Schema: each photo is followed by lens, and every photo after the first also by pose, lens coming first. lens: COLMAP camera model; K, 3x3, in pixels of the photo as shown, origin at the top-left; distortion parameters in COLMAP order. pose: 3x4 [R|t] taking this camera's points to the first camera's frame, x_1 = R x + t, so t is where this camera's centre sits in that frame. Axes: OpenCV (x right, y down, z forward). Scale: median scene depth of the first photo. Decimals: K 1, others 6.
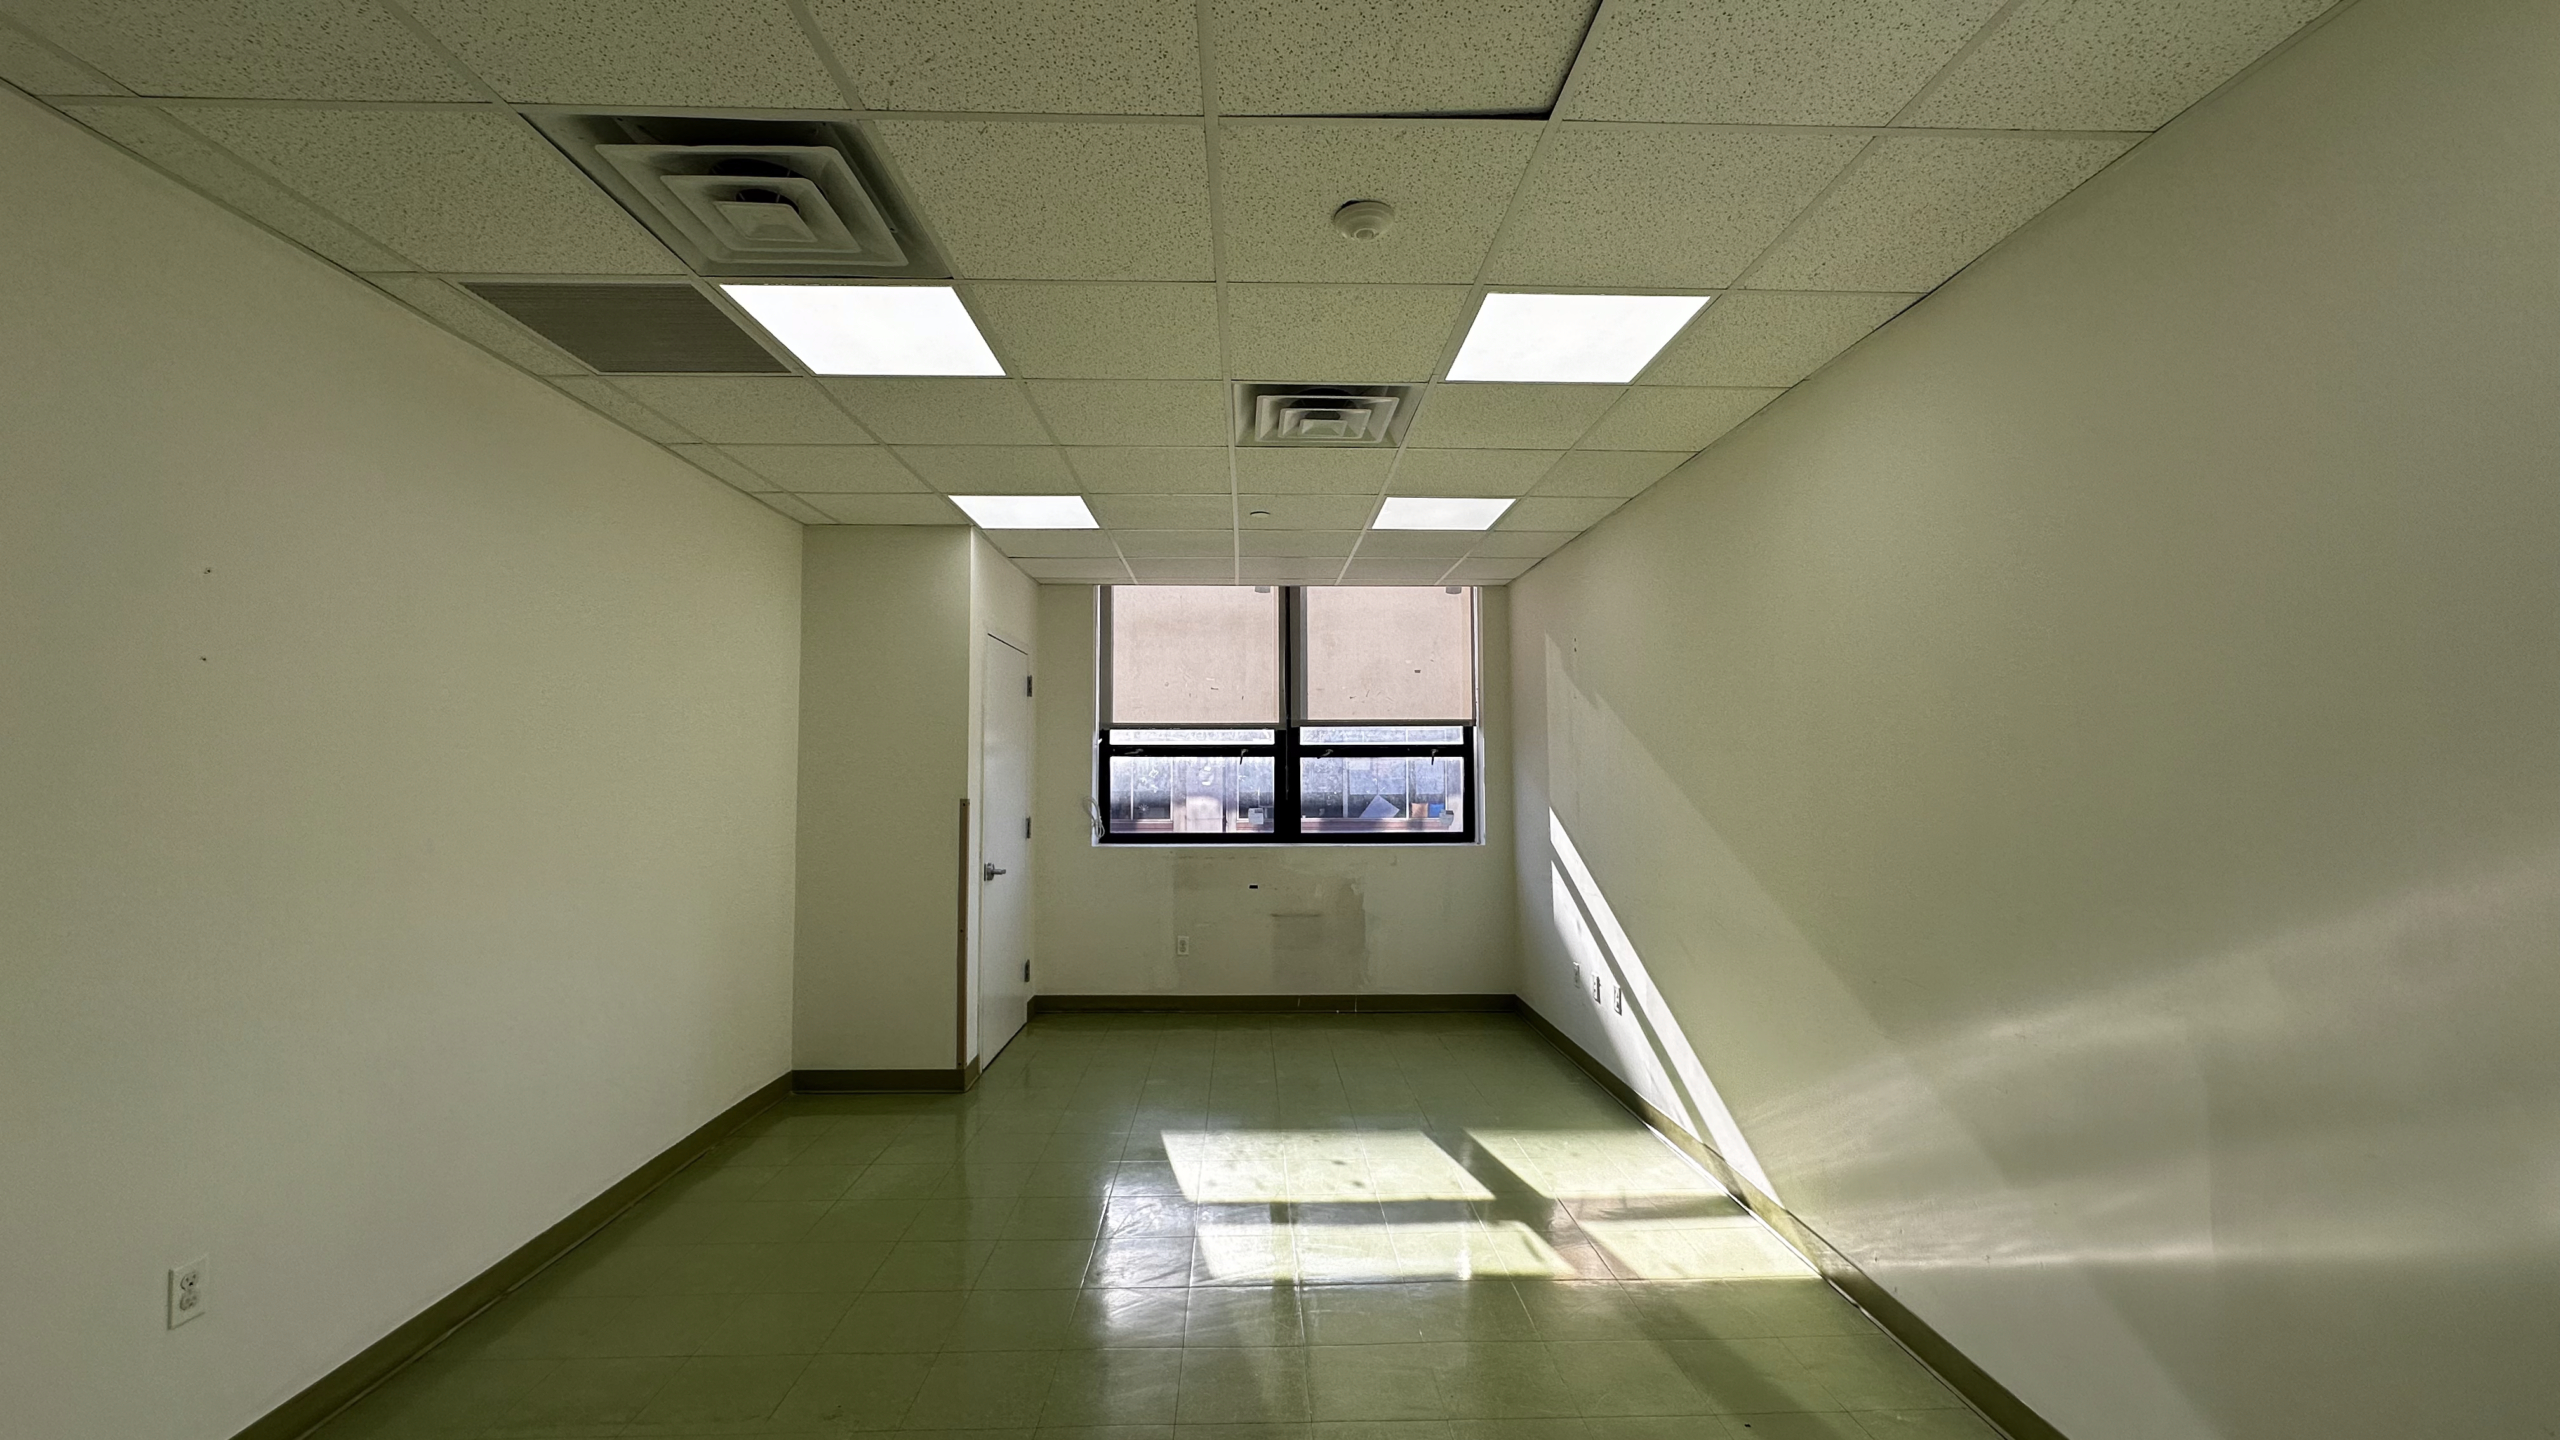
lens RADIAL K [[1022.0, 0, 1275.2], [0, 1022.0, 724.6], [0, 0, 1]] dist [-0.003717, 0.000351]
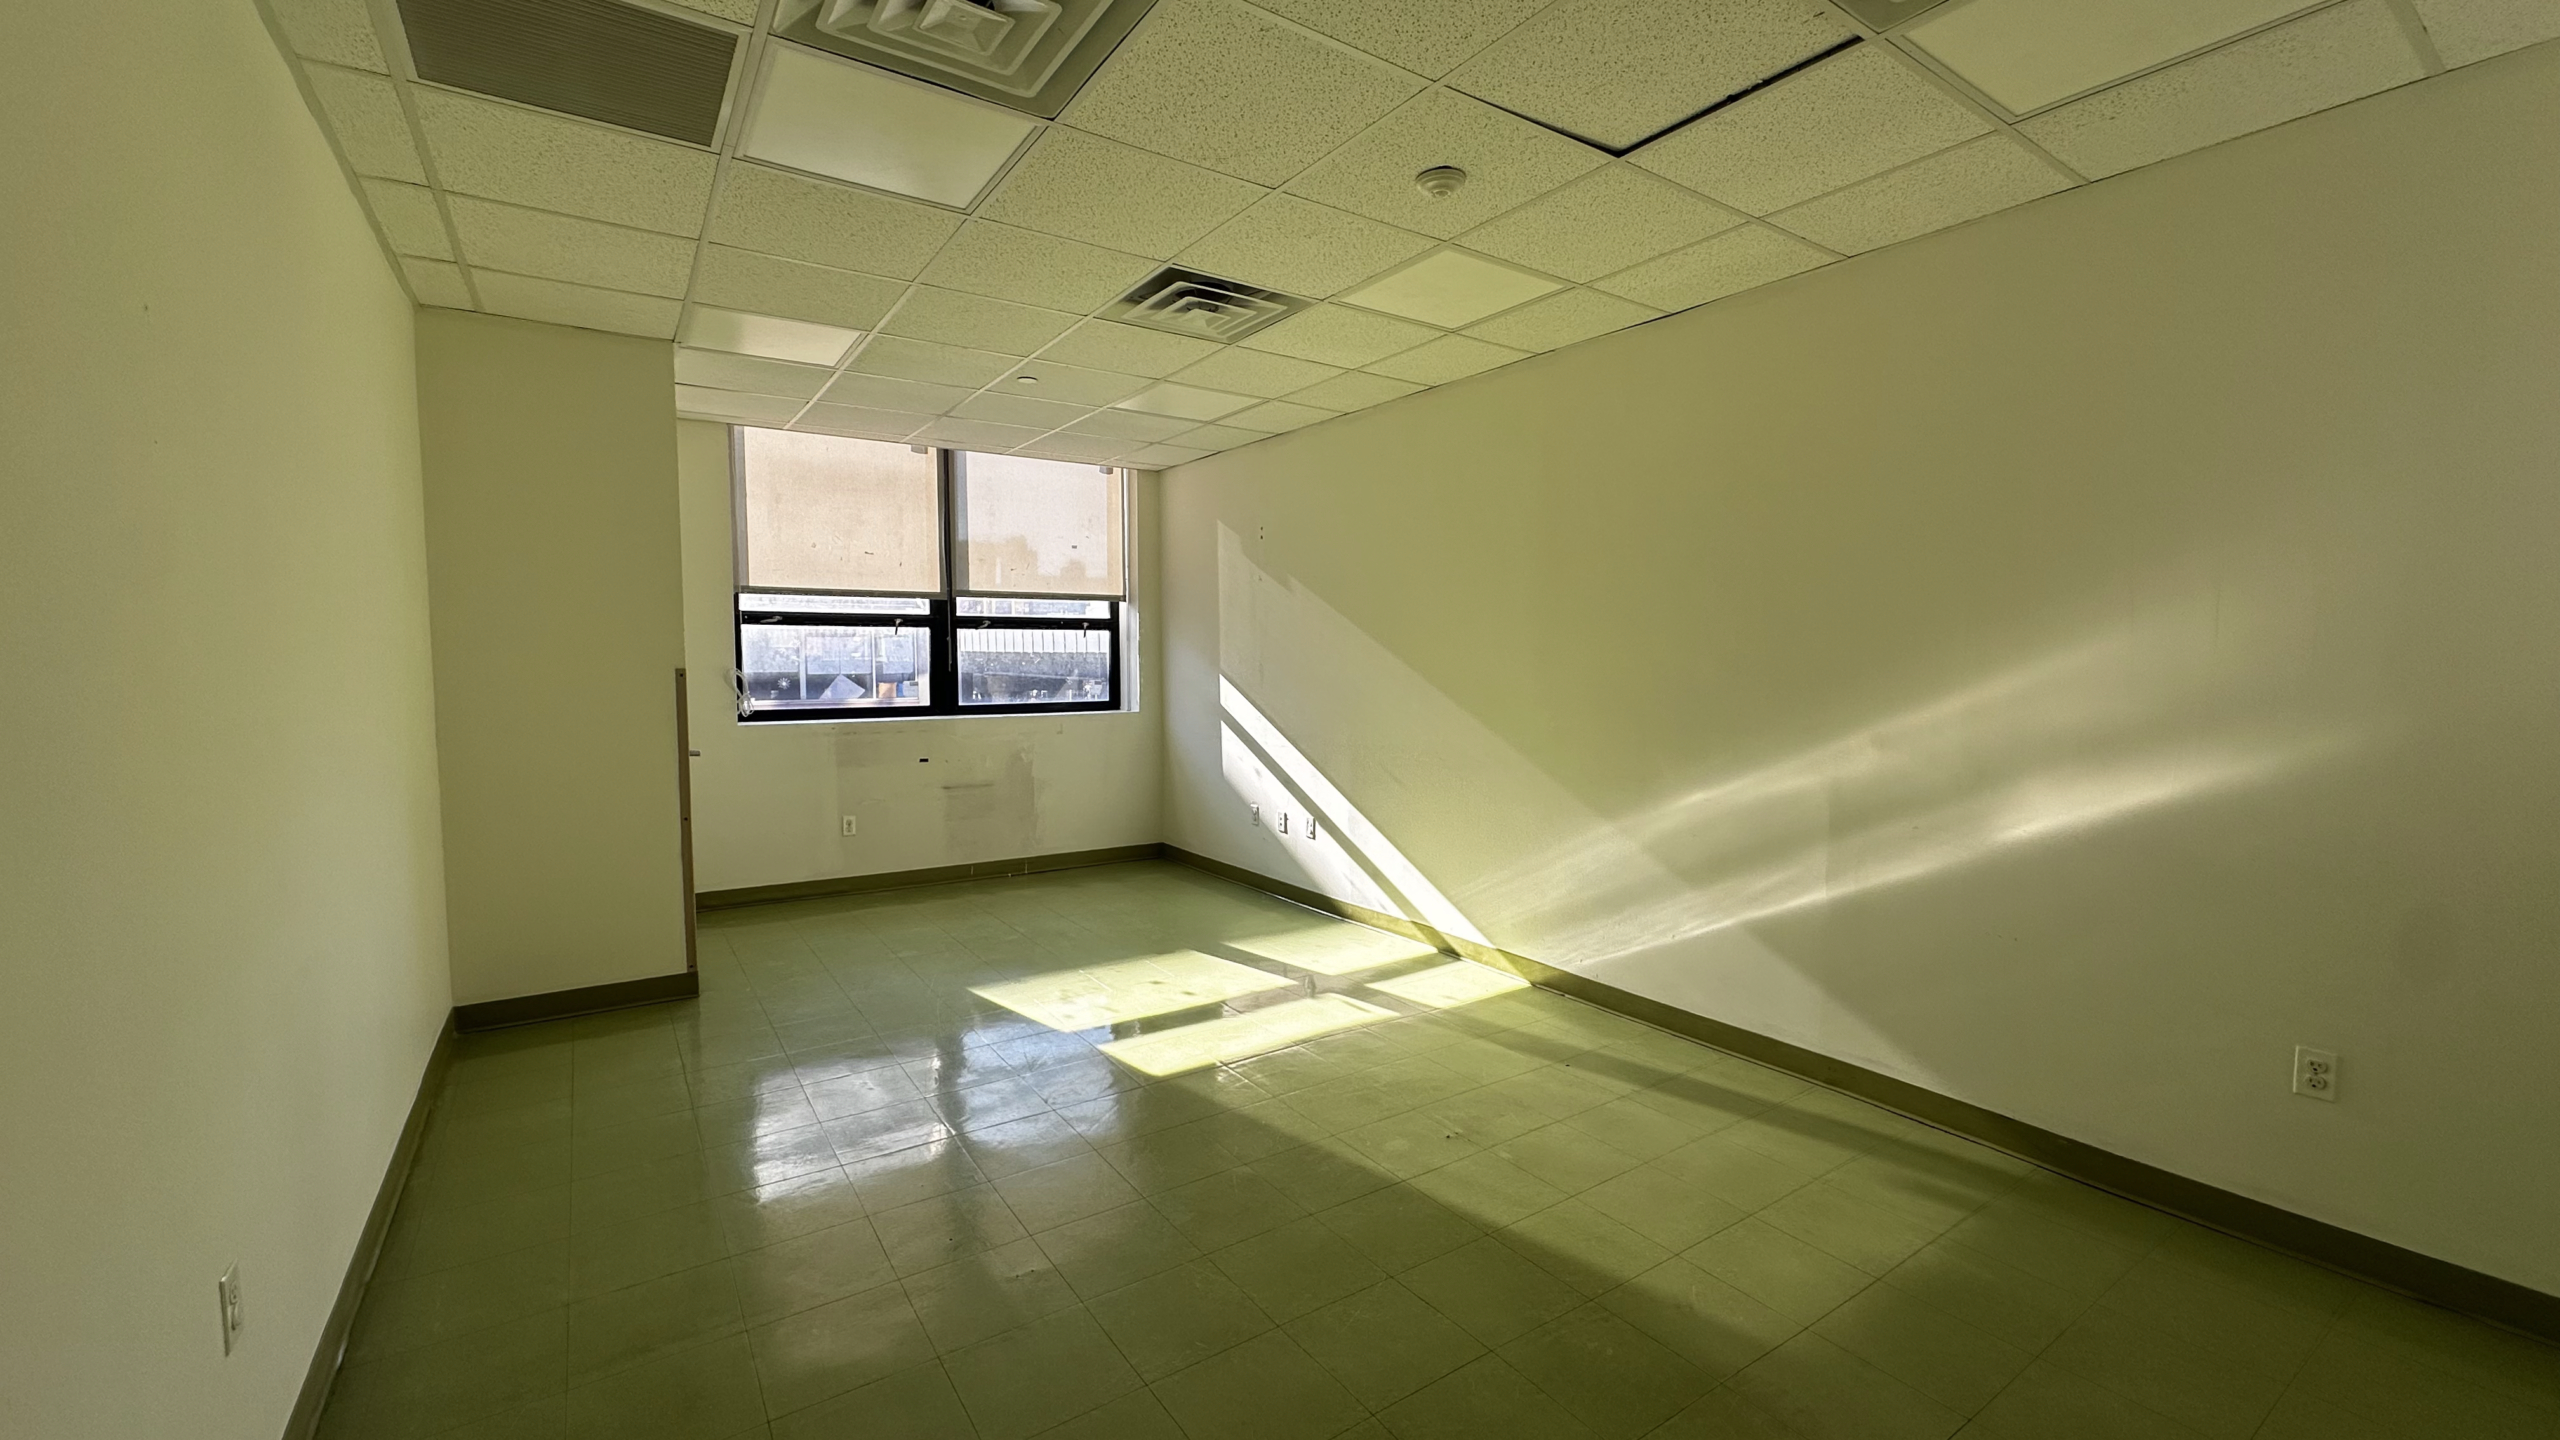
lens RADIAL K [[1022.0, 0, 1277.1], [0, 1022.0, 730.6], [0, 0, 1]] dist [-0.003717, 0.000351]
pose [[0.841822, -0.037821, 0.538429, -0.313491], [-0.028252, 0.993087, 0.113930, 0.011215], [-0.539015, -0.111120, 0.834934, 0.003699]]
